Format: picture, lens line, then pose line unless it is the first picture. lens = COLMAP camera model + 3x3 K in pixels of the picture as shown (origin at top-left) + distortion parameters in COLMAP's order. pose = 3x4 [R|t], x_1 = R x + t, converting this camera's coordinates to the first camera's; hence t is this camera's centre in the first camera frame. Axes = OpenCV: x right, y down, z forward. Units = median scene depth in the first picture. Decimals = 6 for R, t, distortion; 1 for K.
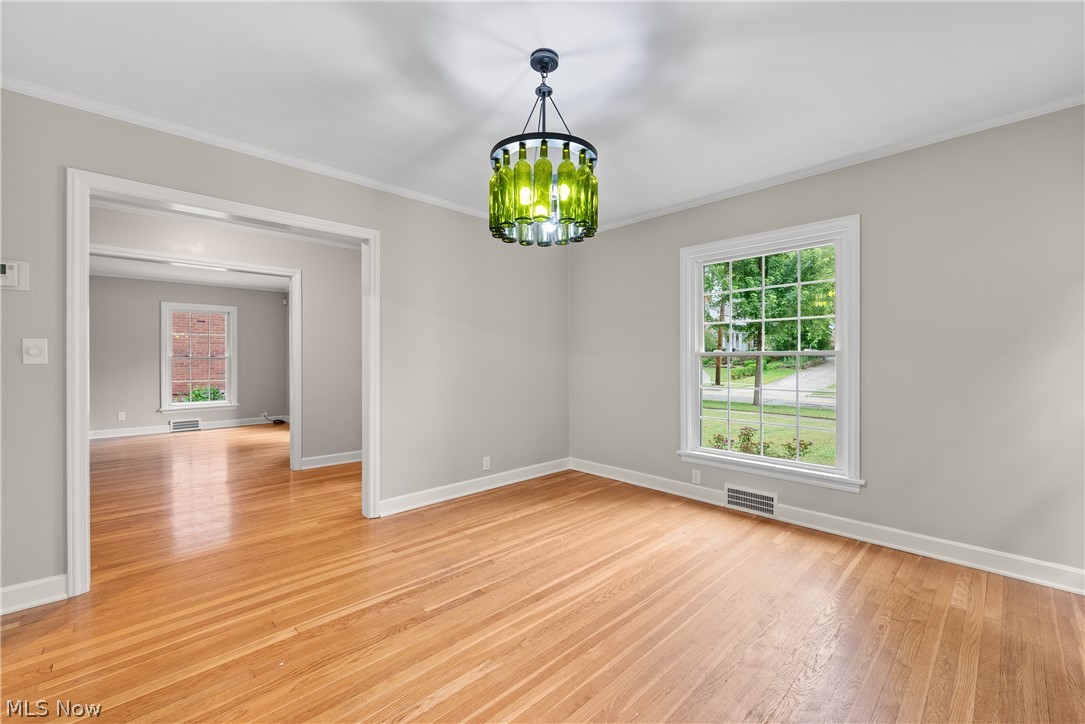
lens RADIAL K [[433.3, 0, 540.7], [0, 433.3, 364.6], [0, 0, 1]] dist [0.009518, -0.004550]
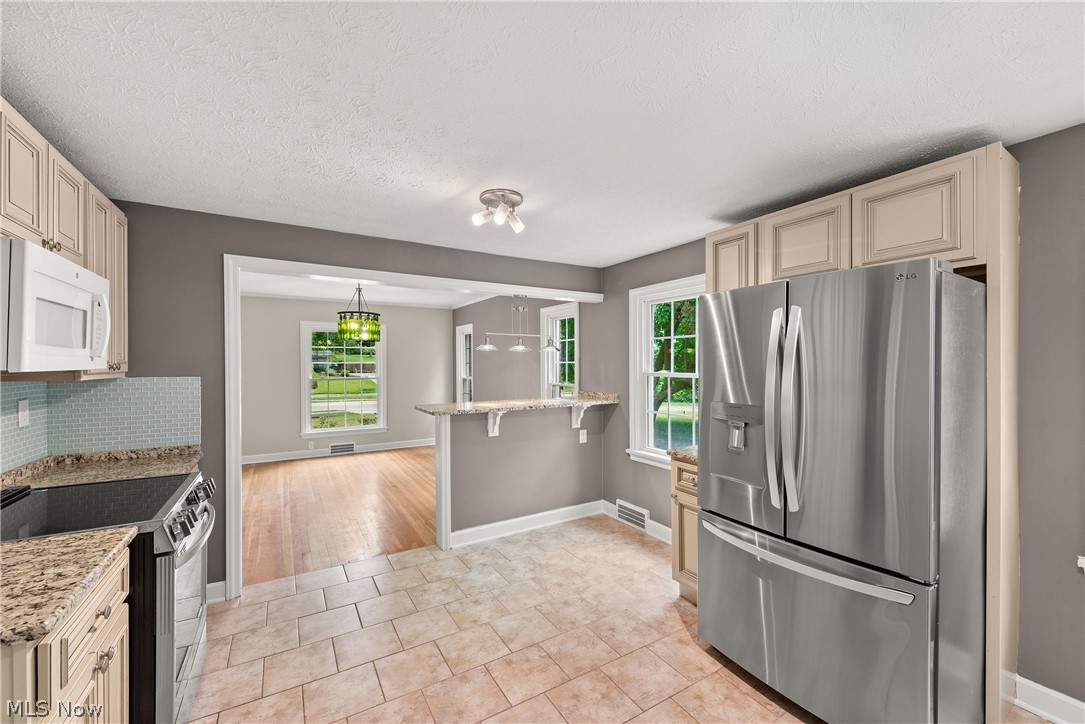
lens RADIAL K [[433.3, 0, 540.7], [0, 433.3, 364.6], [0, 0, 1]] dist [0.009518, -0.004550]
pose [[0.204019, 0.002281, 0.978964, -1.768362], [0.007140, 0.999967, -0.003818, -0.100378], [-0.978941, 0.007768, 0.203996, -0.488205]]
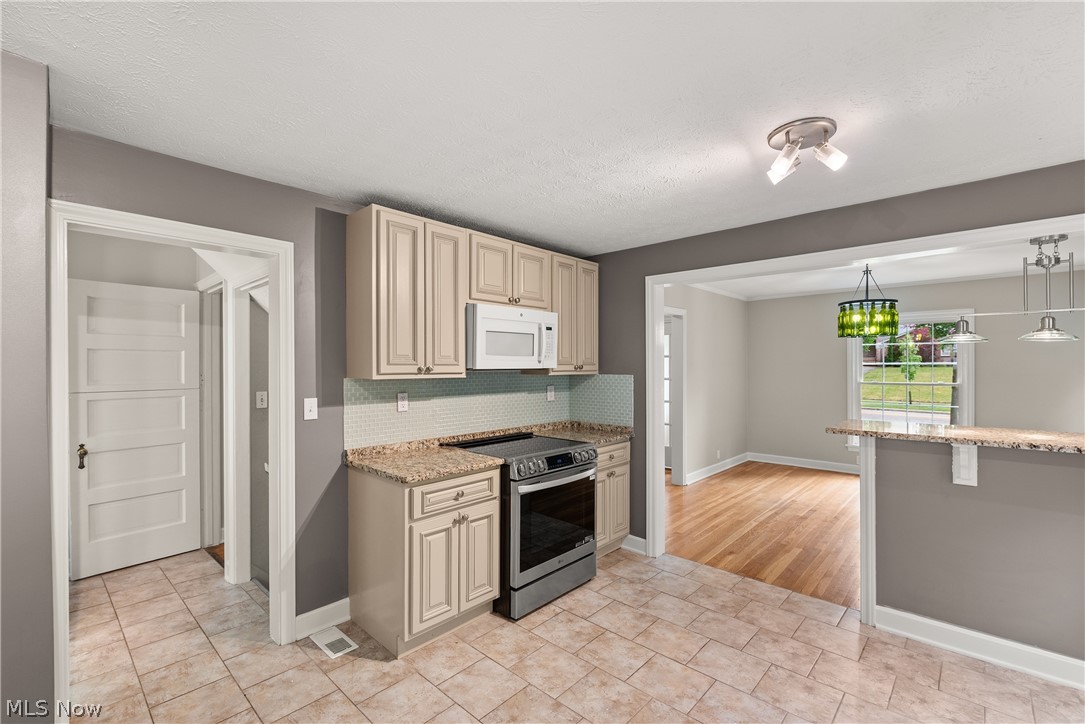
lens RADIAL K [[483.3, 0, 546.0], [0, 483.3, 365.3], [0, 0, 1]] dist [0.000540, -0.000443]
pose [[0.997478, 0.003643, 0.070889, -1.292510], [-0.003119, 0.999967, -0.007491, -0.098745], [-0.070914, 0.007251, 0.997456, -0.954972]]
